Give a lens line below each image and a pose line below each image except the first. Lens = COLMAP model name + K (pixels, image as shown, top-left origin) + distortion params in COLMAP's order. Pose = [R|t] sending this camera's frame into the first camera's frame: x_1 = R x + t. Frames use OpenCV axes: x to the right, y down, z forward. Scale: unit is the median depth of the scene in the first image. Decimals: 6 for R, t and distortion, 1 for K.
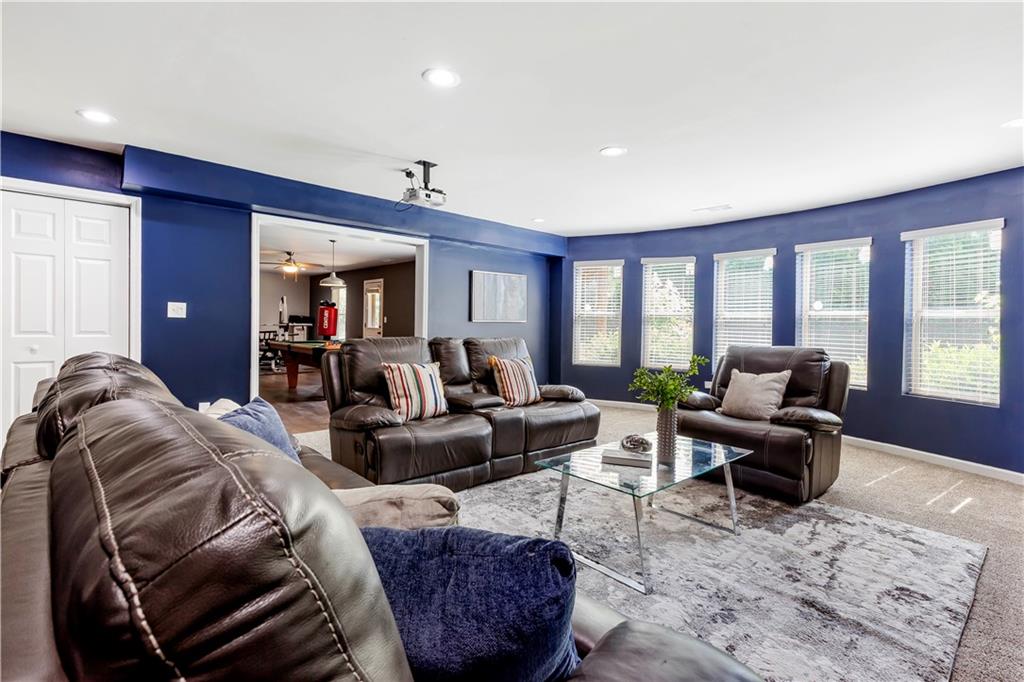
lens RADIAL K [[476.8, 0, 509.2], [0, 476.8, 327.2], [0, 0, 1]] dist [0.001432, -0.000098]
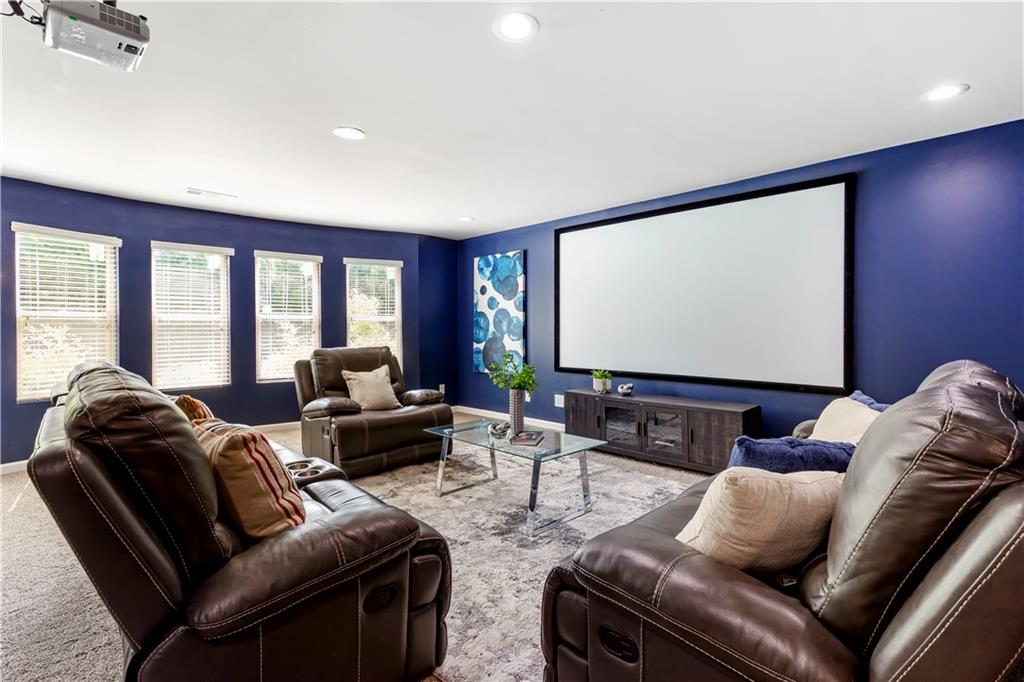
lens RADIAL K [[476.8, 0, 509.2], [0, 476.8, 327.2], [0, 0, 1]] dist [0.001432, -0.000098]
pose [[-0.039748, -0.016313, 0.999077, -0.768178], [0.015657, 0.999734, 0.016946, -0.026071], [-0.999087, 0.016317, -0.039482, 0.851612]]
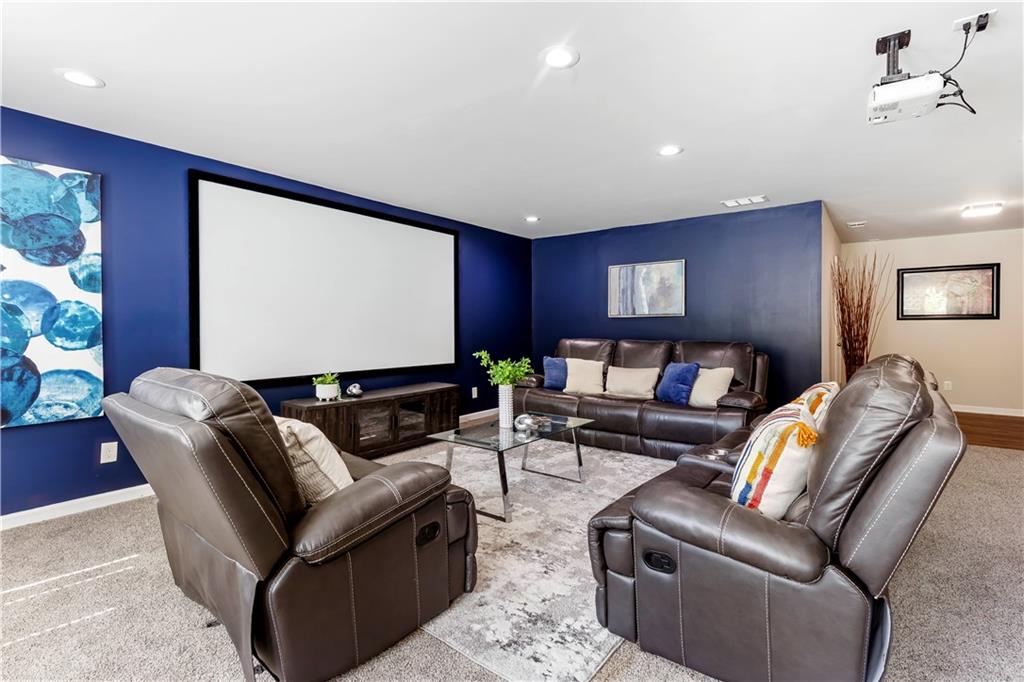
lens RADIAL K [[476.8, 0, 509.2], [0, 476.8, 327.2], [0, 0, 1]] dist [0.001432, -0.000098]
pose [[-0.984878, -0.010175, -0.172952, 0.472175], [-0.011559, 0.999909, 0.007001, -0.000267], [0.172865, 0.008894, -0.984905, 1.861255]]
